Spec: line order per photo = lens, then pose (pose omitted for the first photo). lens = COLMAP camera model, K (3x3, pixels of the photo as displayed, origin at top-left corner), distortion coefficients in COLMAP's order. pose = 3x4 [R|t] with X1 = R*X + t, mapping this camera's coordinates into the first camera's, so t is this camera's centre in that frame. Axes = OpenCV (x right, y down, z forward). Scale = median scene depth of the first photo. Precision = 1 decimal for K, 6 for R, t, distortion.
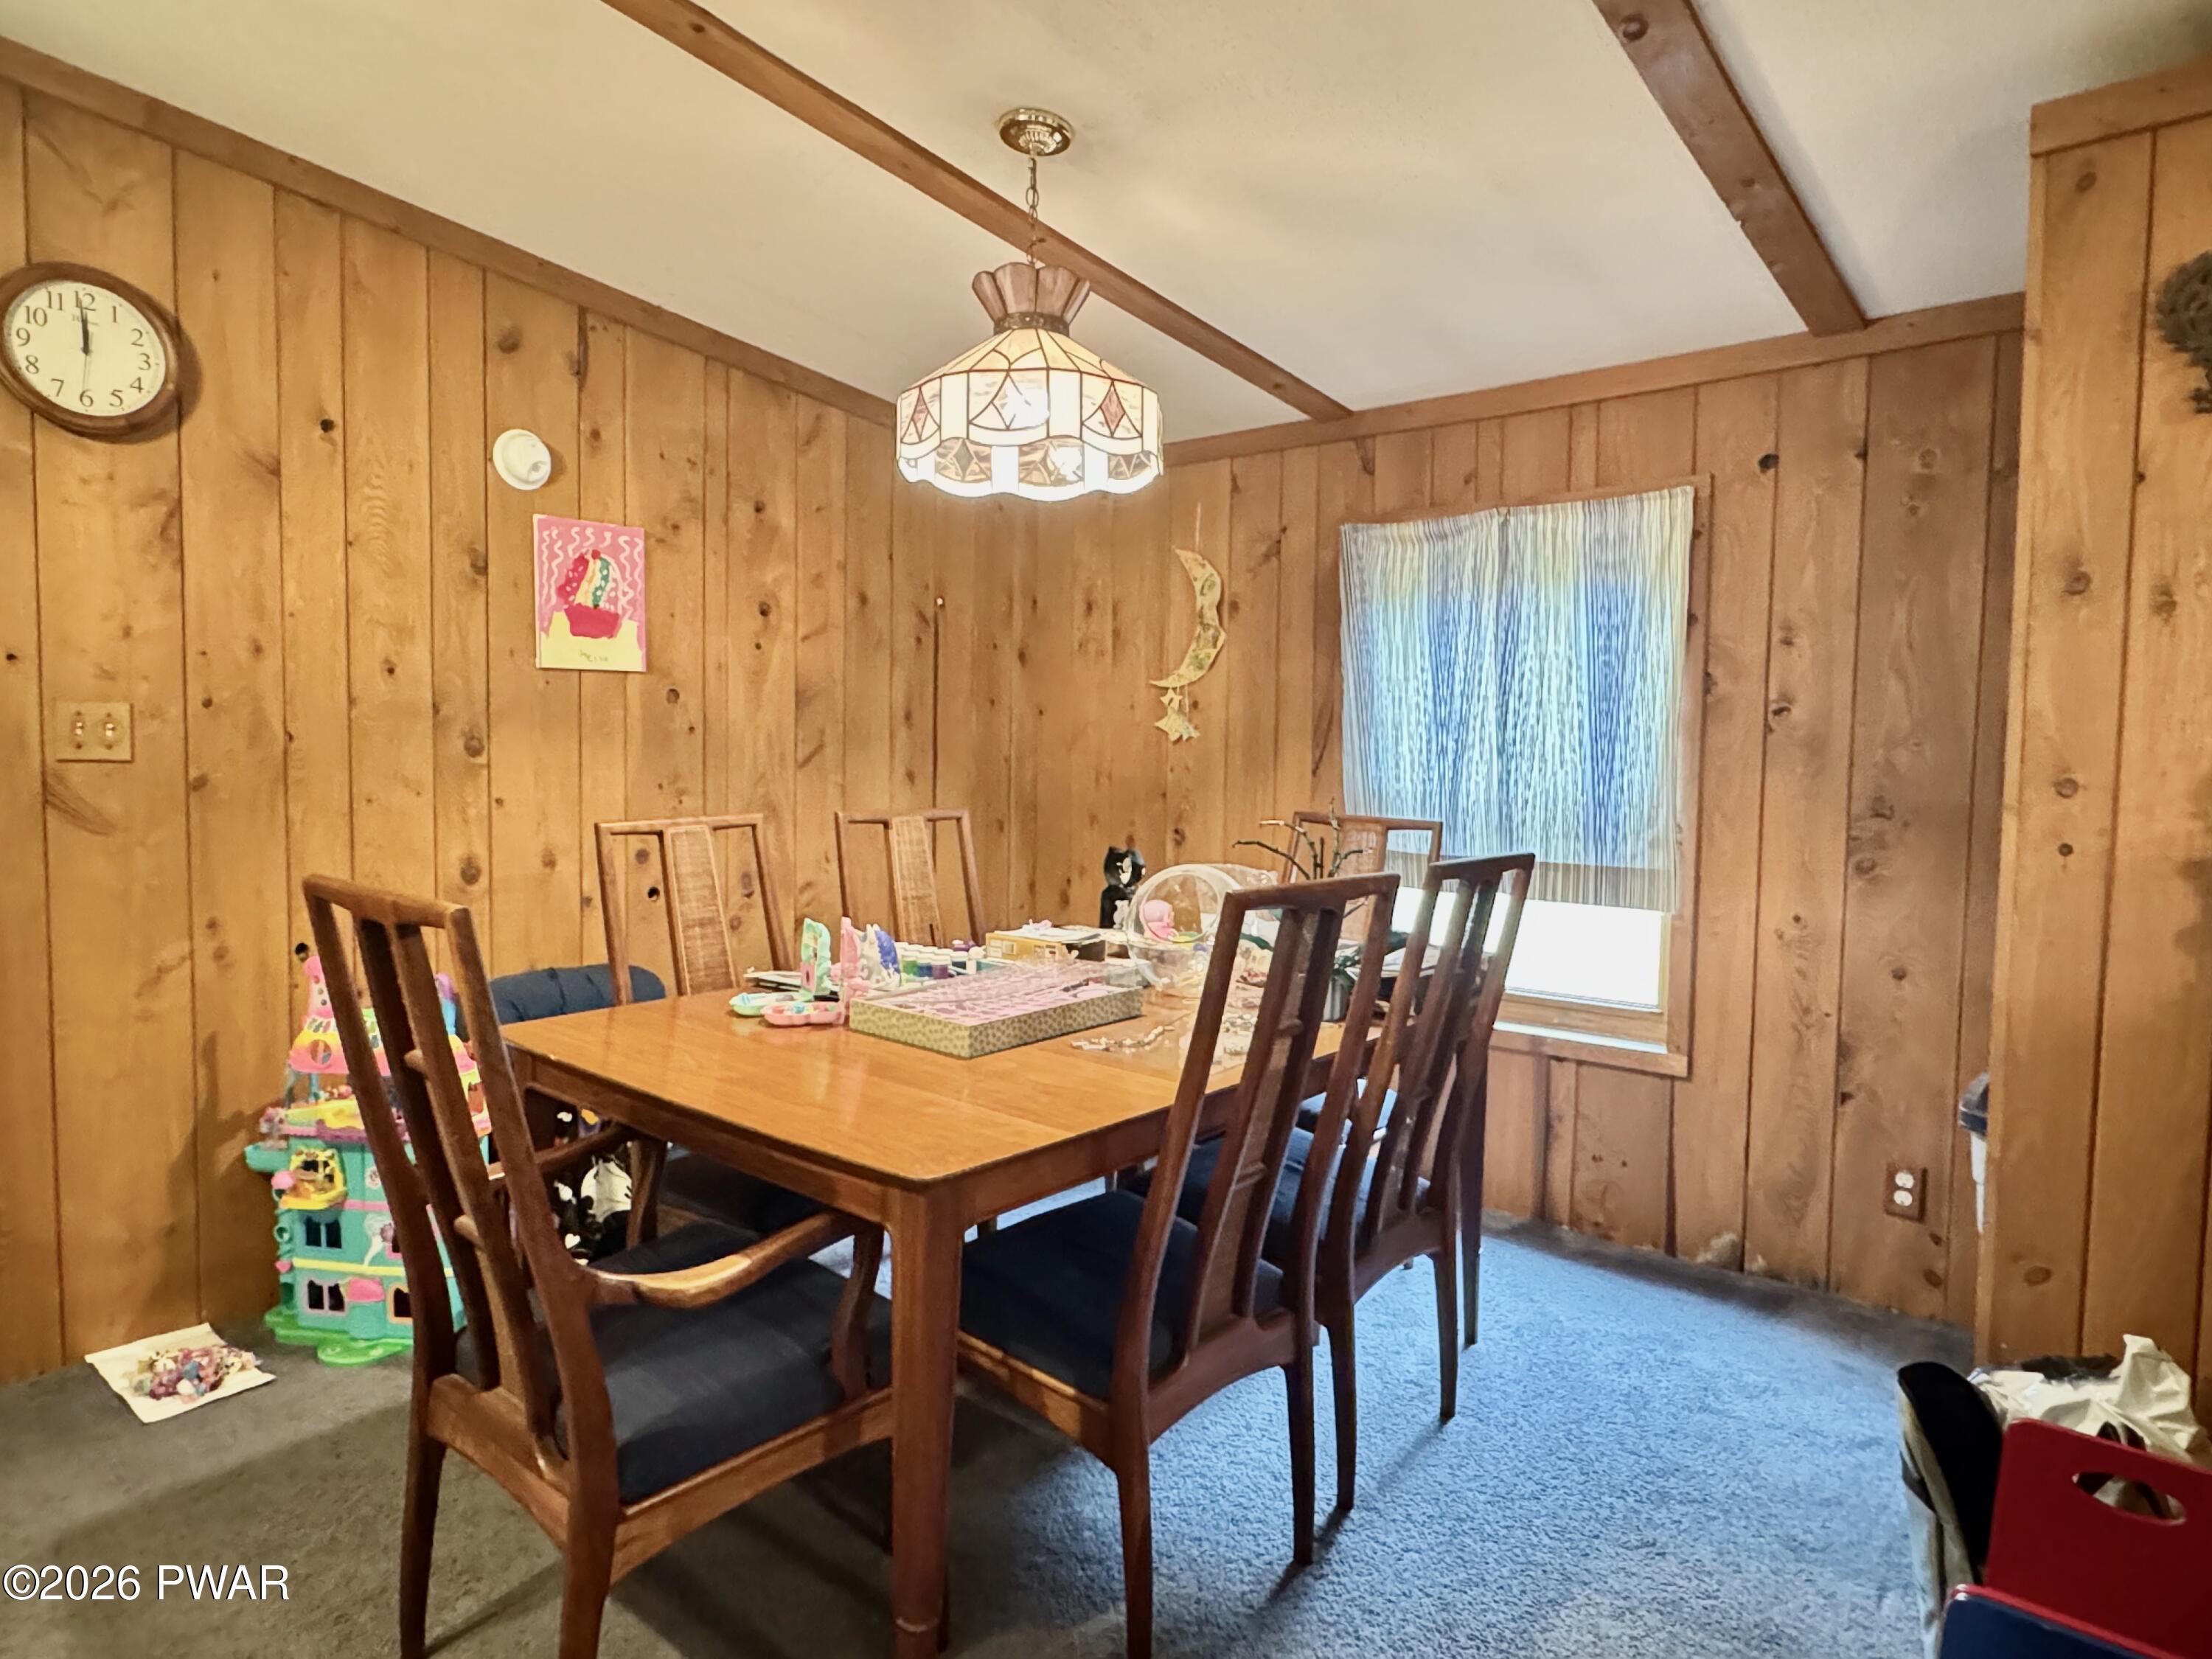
lens RADIAL K [[1306.0, 0, 1110.6], [0, 1306.0, 835.2], [0, 0, 1]] dist [-0.009345, 0.002152]
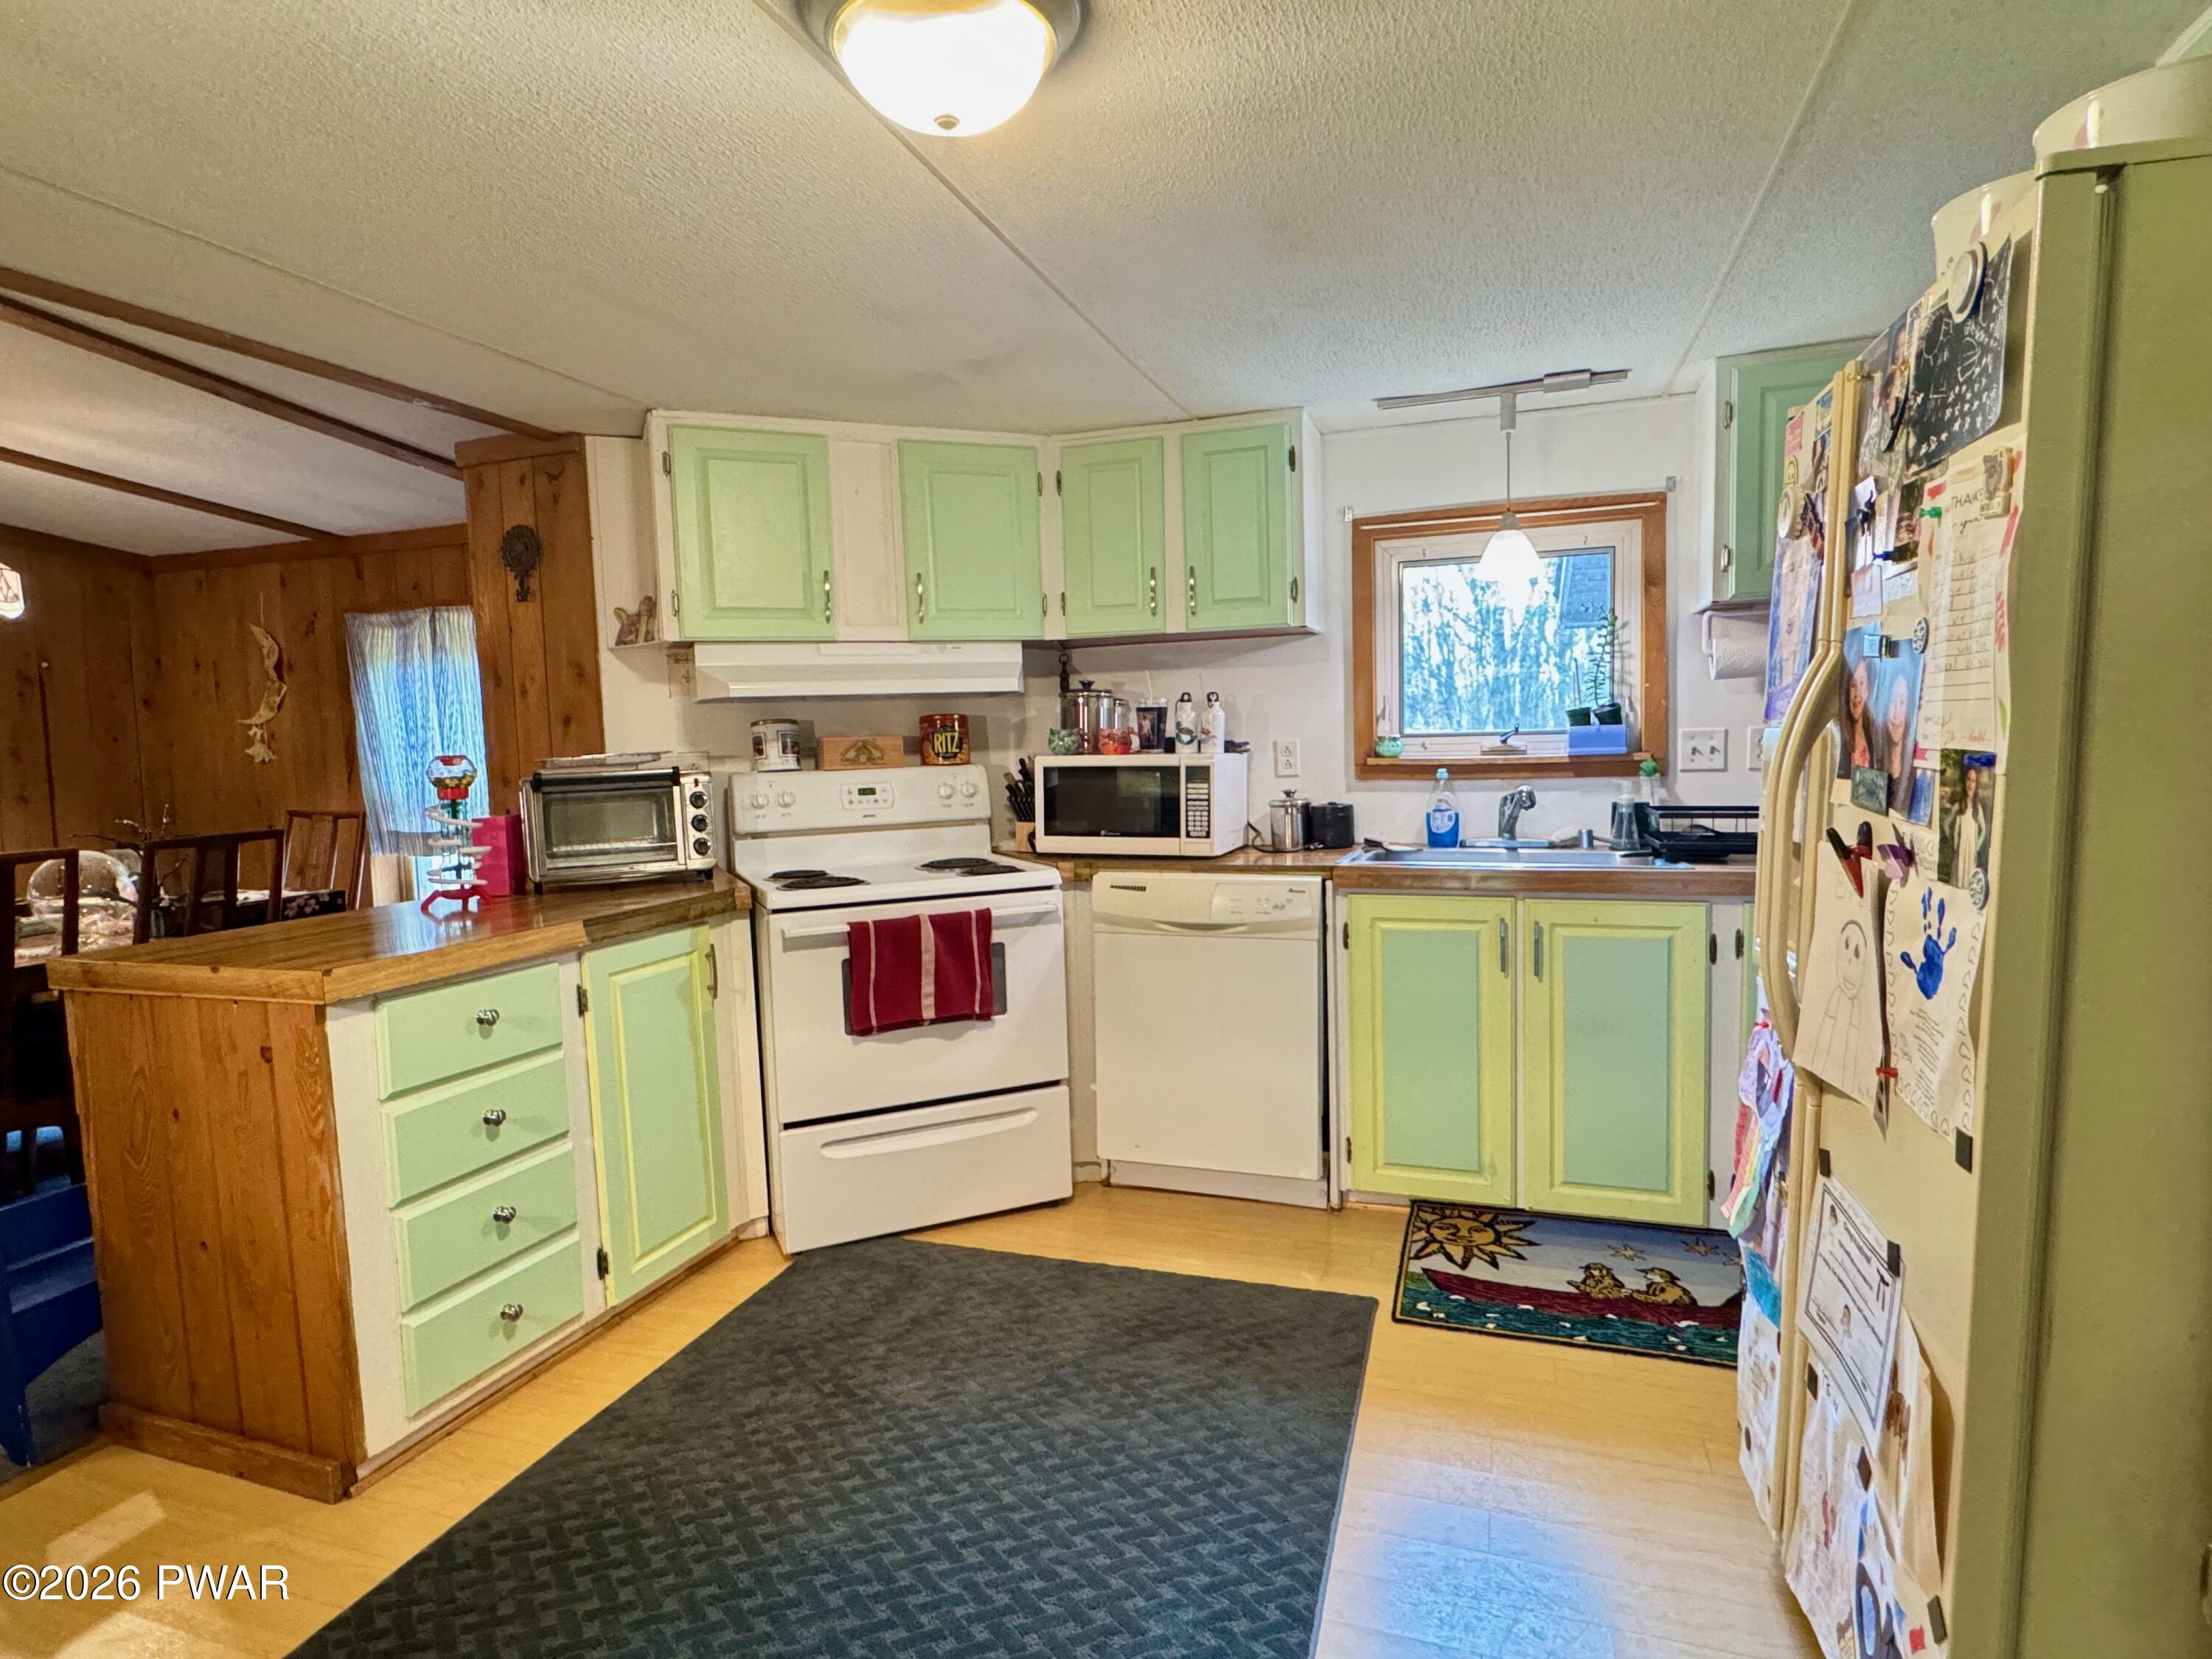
lens RADIAL K [[1159.0, 0, 1100.5], [0, 1159.0, 827.7], [0, 0, 1]] dist [-0.007912, 0.003127]
pose [[0.932319, -0.066065, 0.355550, 0.546318], [0.061800, 0.997815, 0.023354, 0.028637], [-0.356316, 0.000199, 0.934365, -0.579722]]
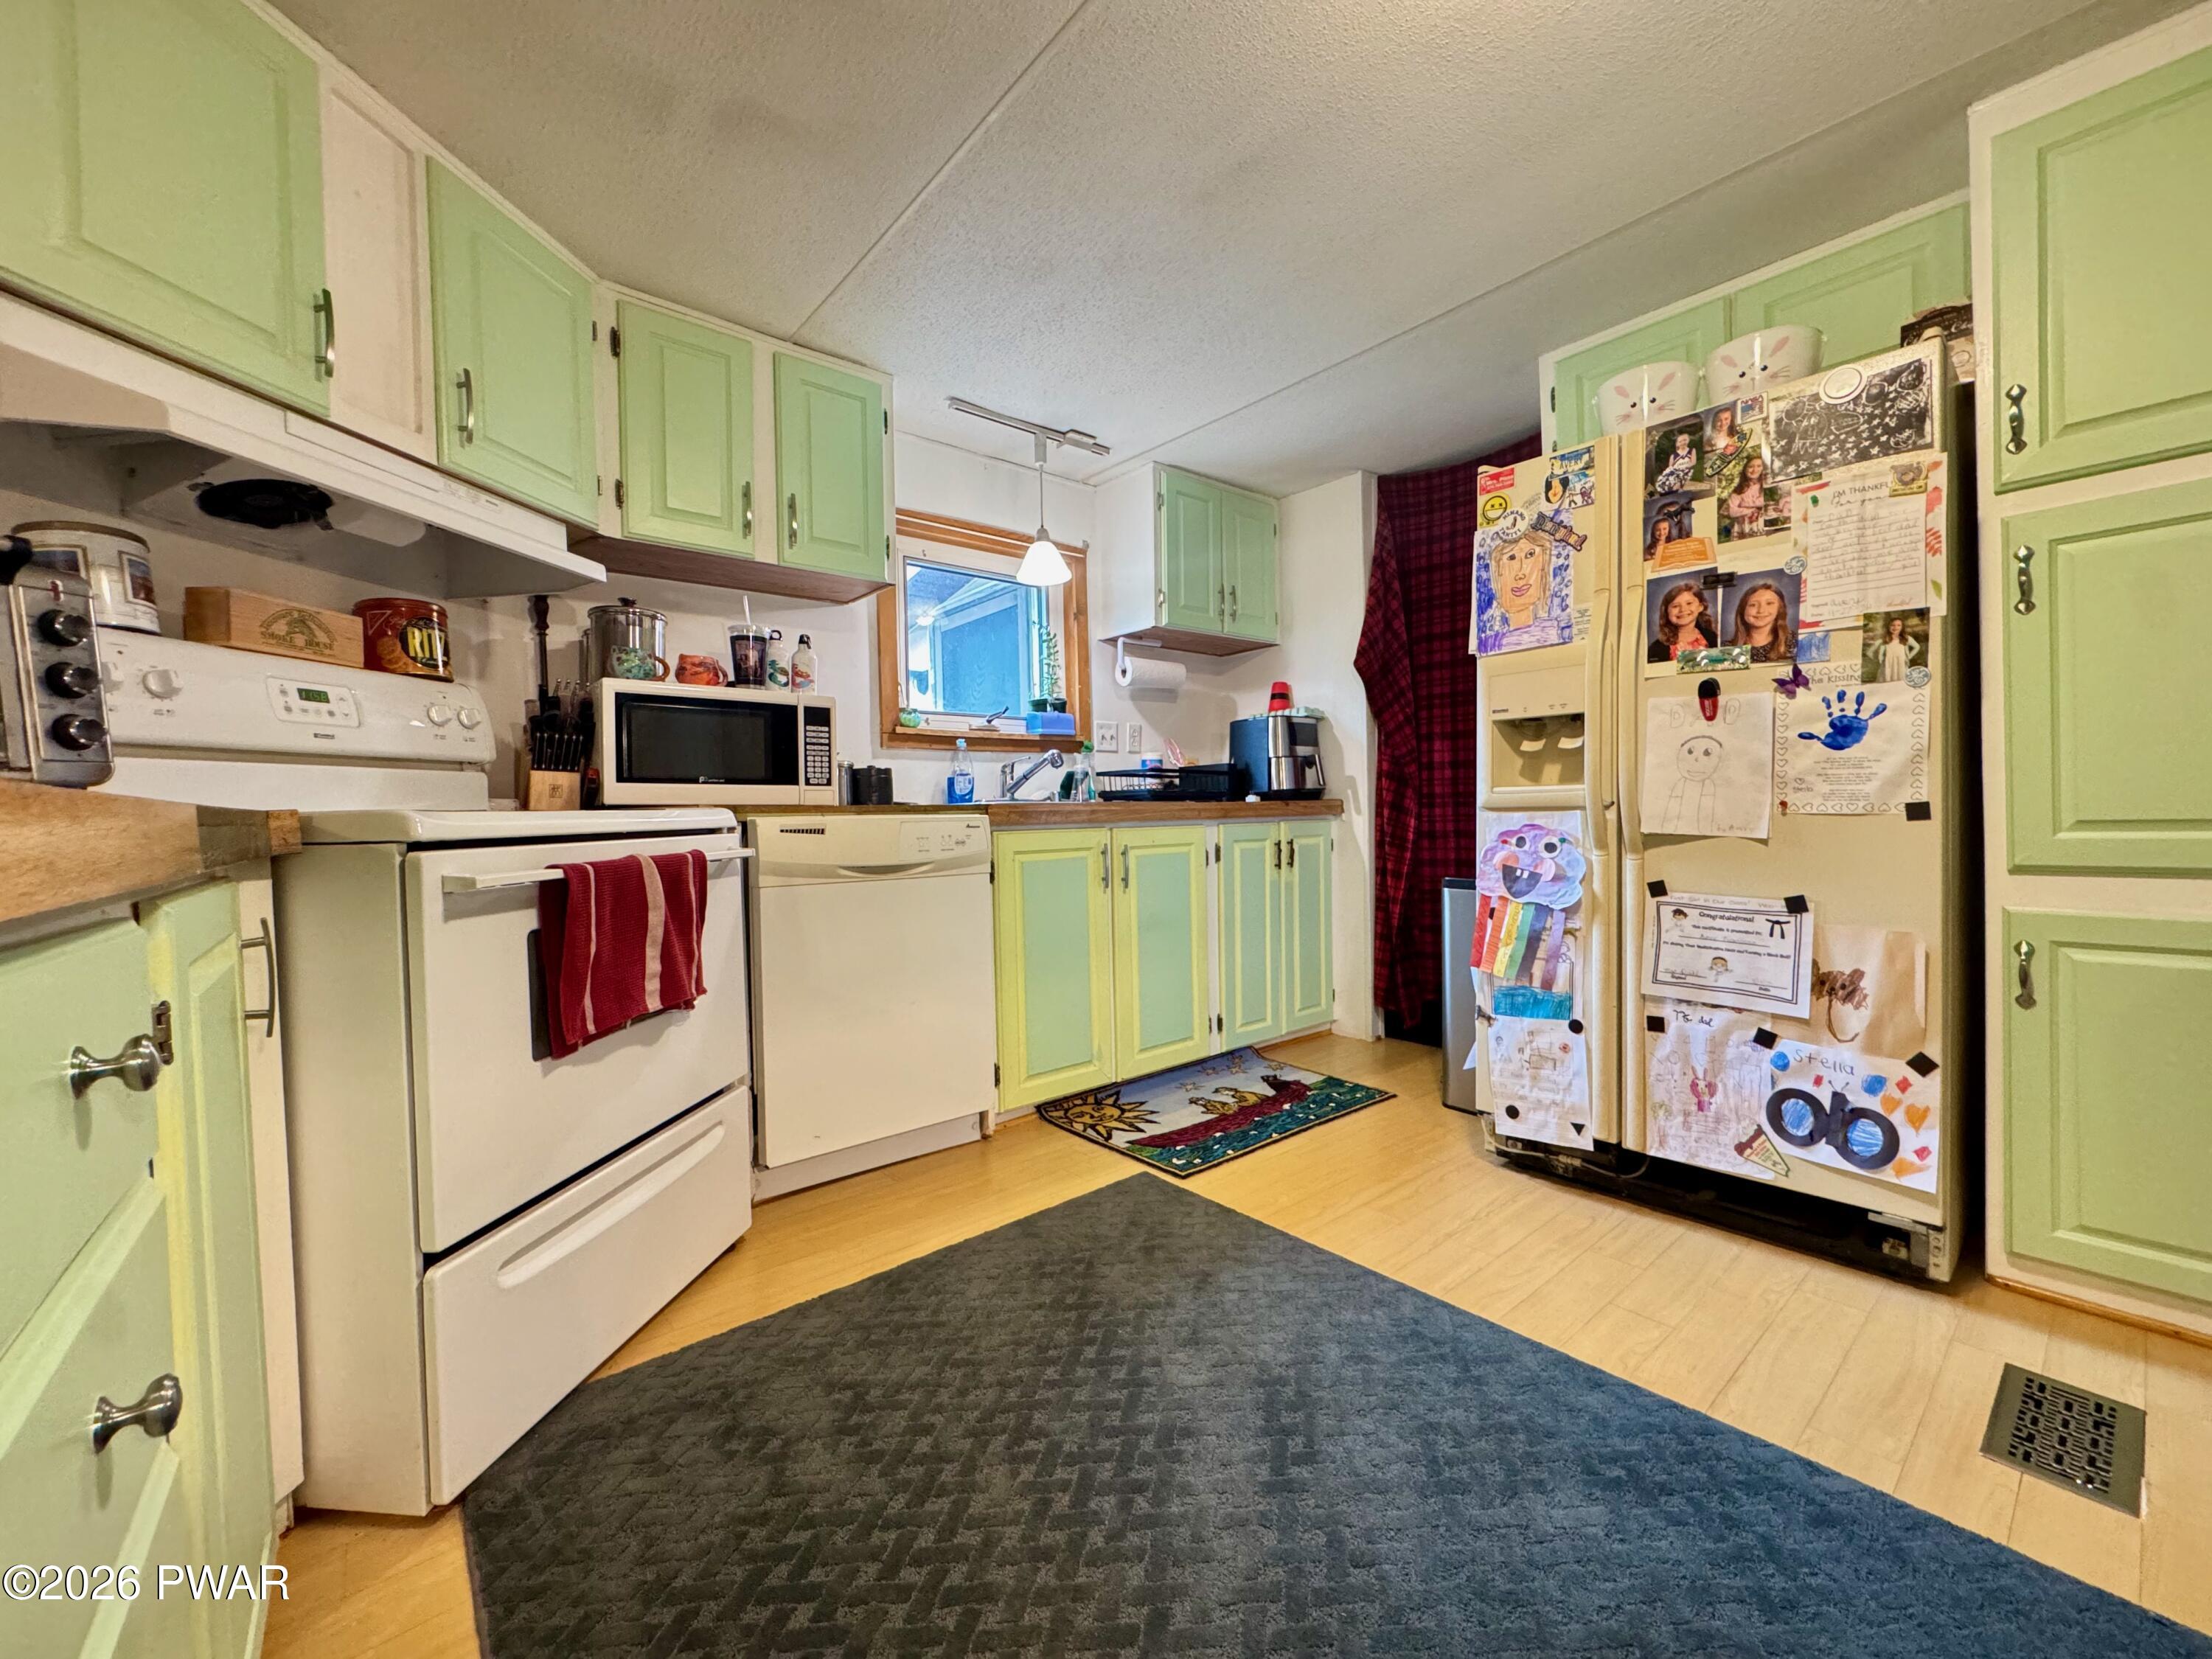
lens RADIAL K [[884.7, 0, 1094.3], [0, 884.7, 826.5], [0, 0, 1]] dist [0.000886, 0.000450]
pose [[0.174416, -0.033503, 0.984102, 0.329938], [0.081061, 0.996517, 0.019559, 0.101143], [-0.981330, 0.076361, 0.176524, -0.022232]]
